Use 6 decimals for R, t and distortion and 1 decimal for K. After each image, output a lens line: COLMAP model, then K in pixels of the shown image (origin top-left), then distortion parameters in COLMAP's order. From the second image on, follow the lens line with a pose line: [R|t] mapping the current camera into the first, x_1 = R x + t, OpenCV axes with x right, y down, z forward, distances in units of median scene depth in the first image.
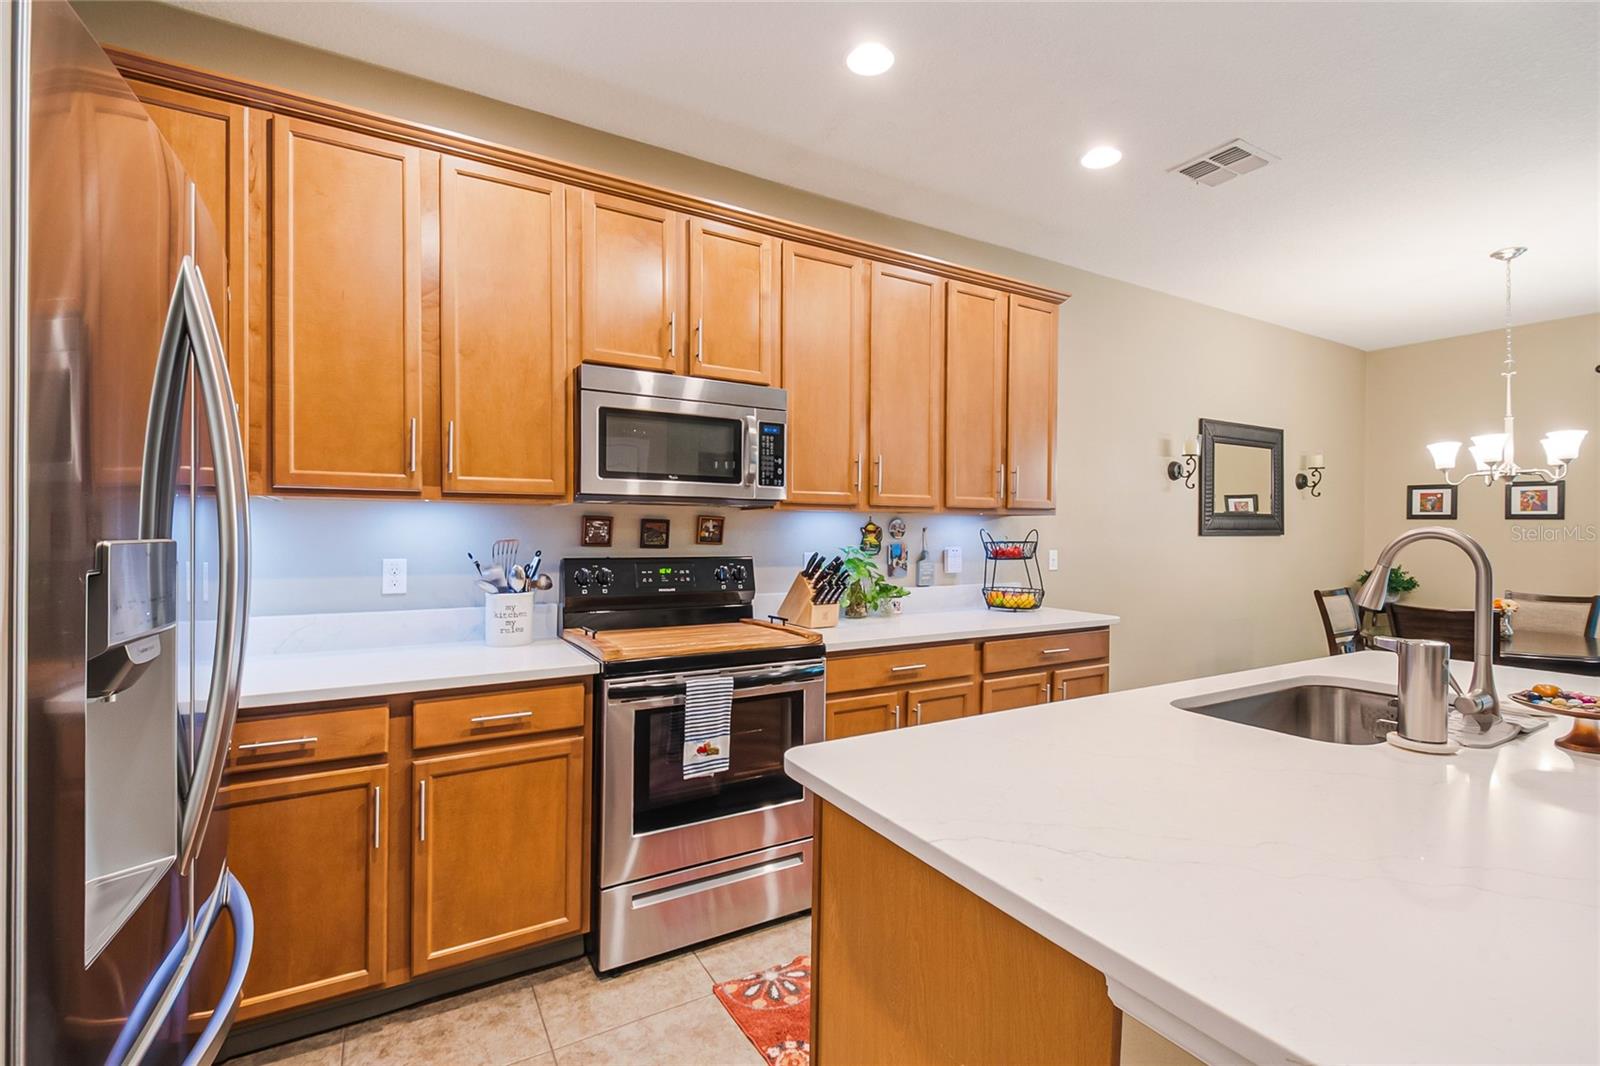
lens RADIAL K [[695.9, 0, 796.6], [0, 695.9, 527.0], [0, 0, 1]] dist [-0.006789, -0.008942]
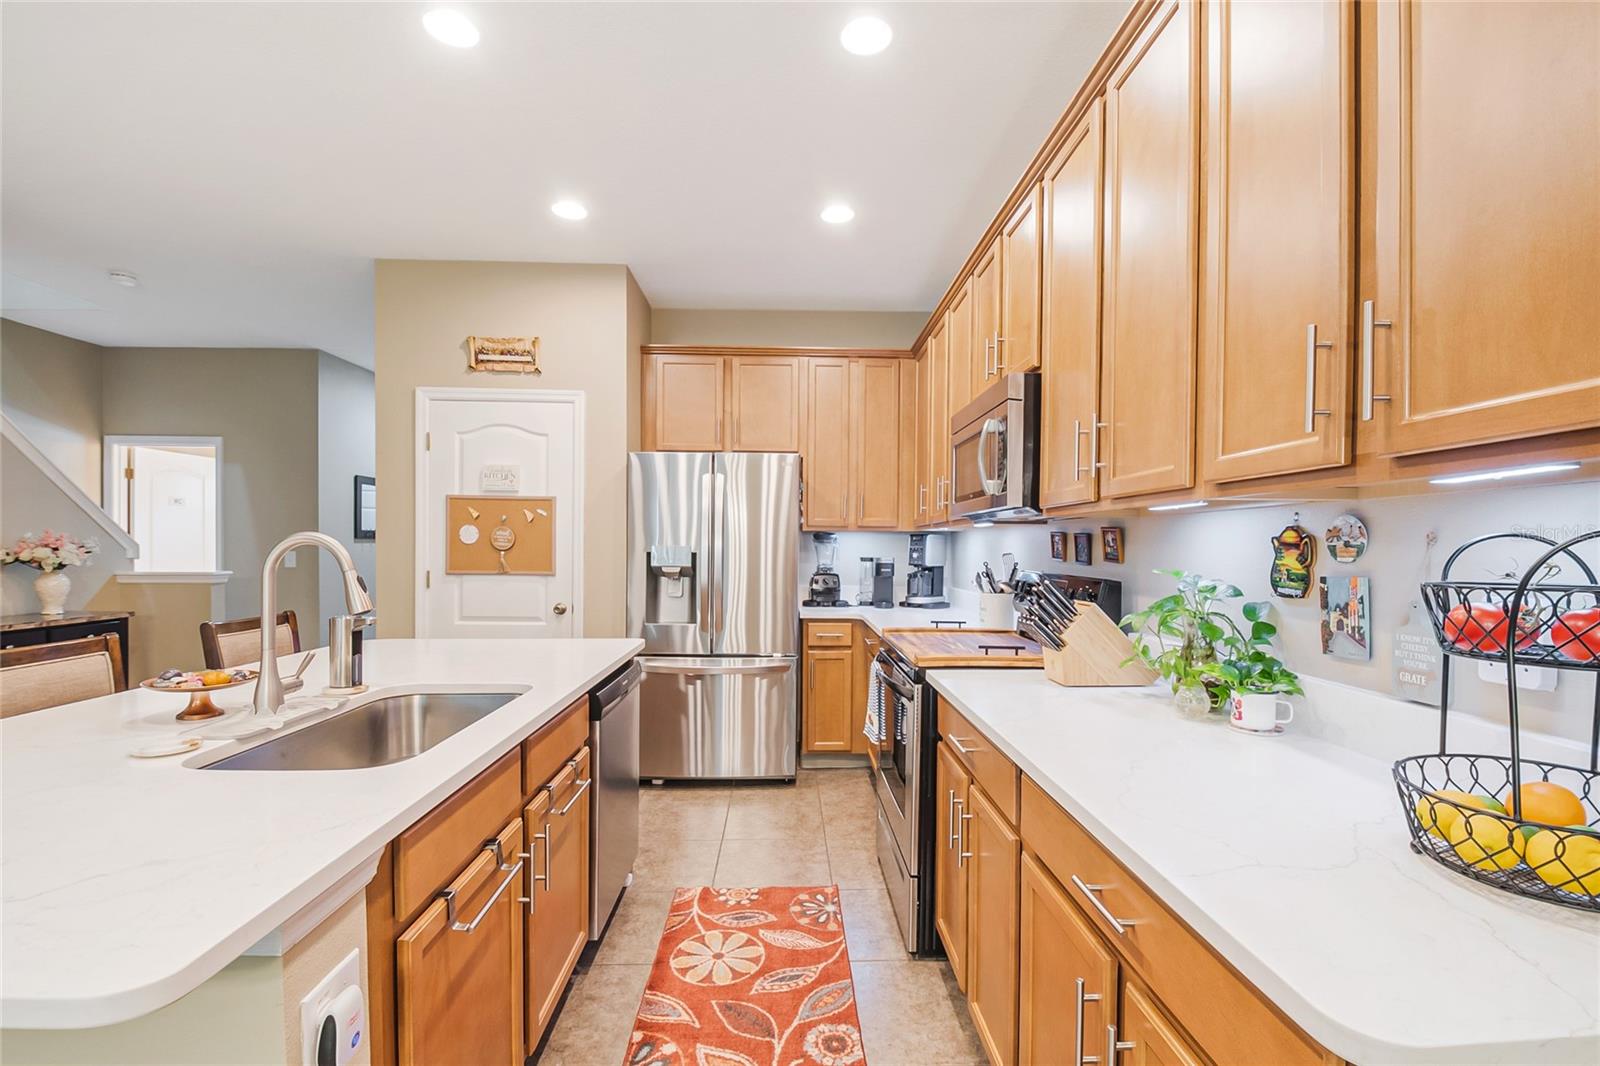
lens RADIAL K [[695.9, 0, 803.8], [0, 695.9, 548.4], [0, 0, 1]] dist [-0.006789, -0.008942]
pose [[-0.451879, -0.005092, -0.892065, 0.656538], [-0.000819, 0.999986, -0.005294, 0.010940], [0.892079, -0.001662, -0.451876, 0.917132]]
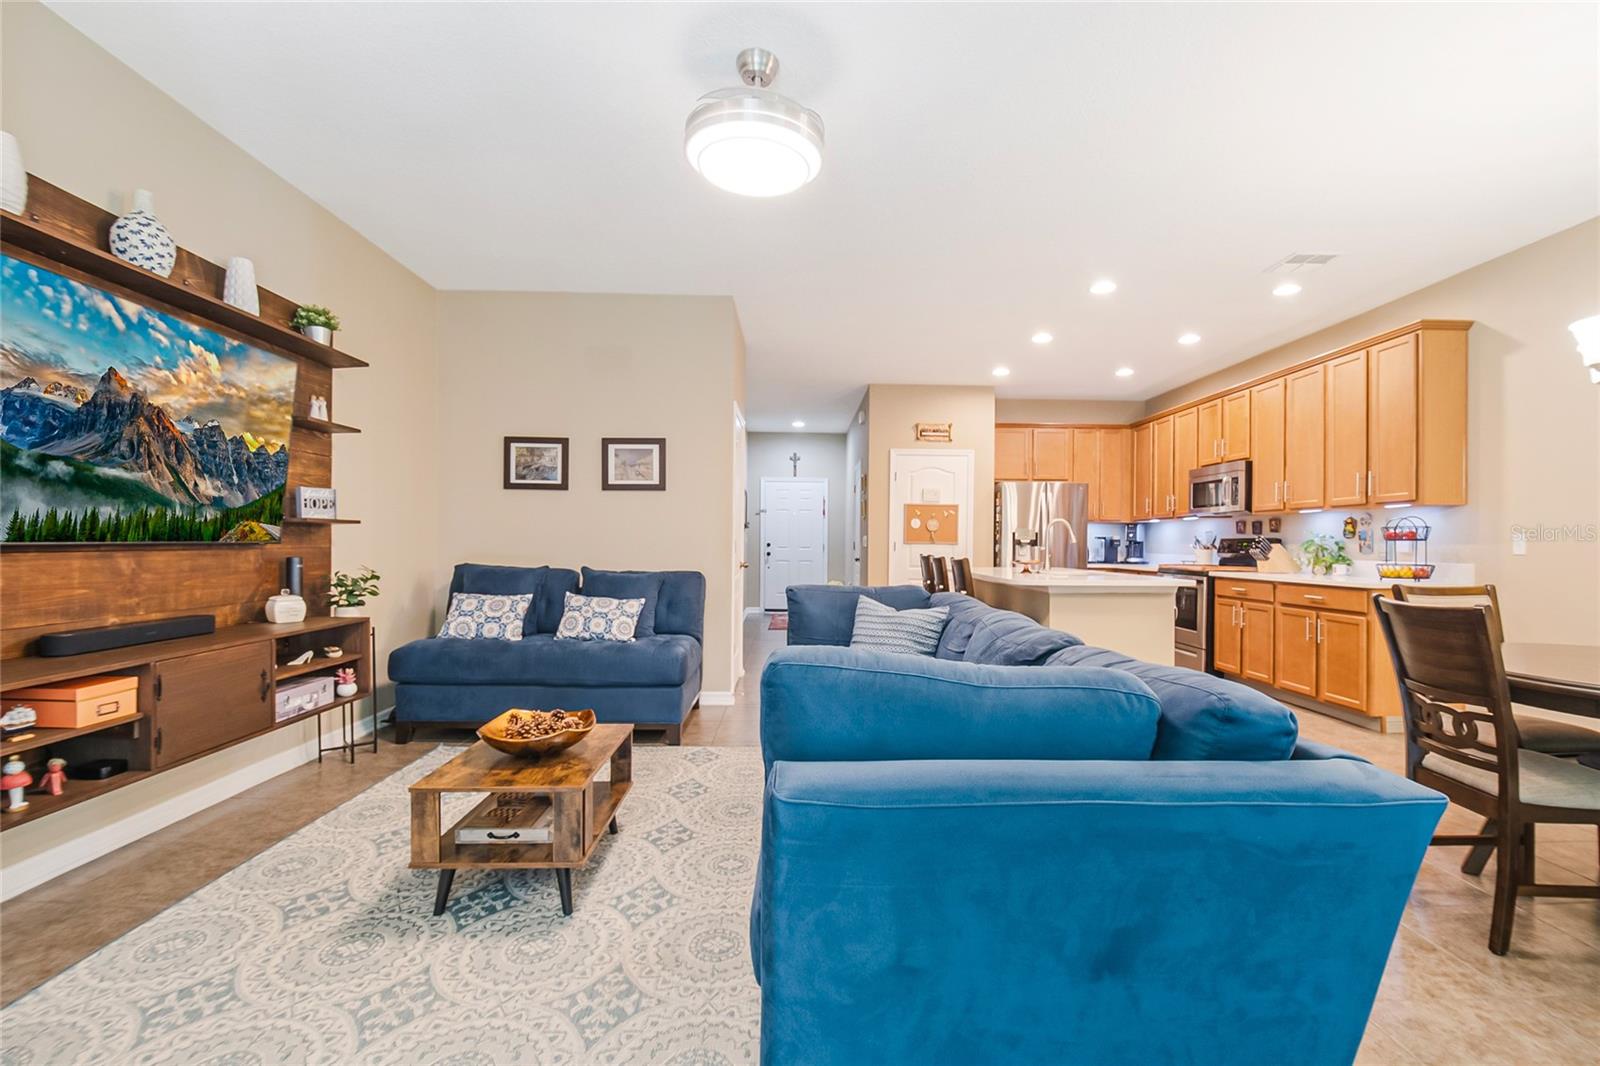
lens RADIAL K [[695.9, 0, 800.2], [0, 695.9, 546.7], [0, 0, 1]] dist [-0.006789, -0.008942]
pose [[-0.471028, -0.005885, -0.882099, 2.066698], [-0.003127, 0.999983, -0.005002, 0.071639], [0.882113, 0.000402, -0.471038, 0.636790]]
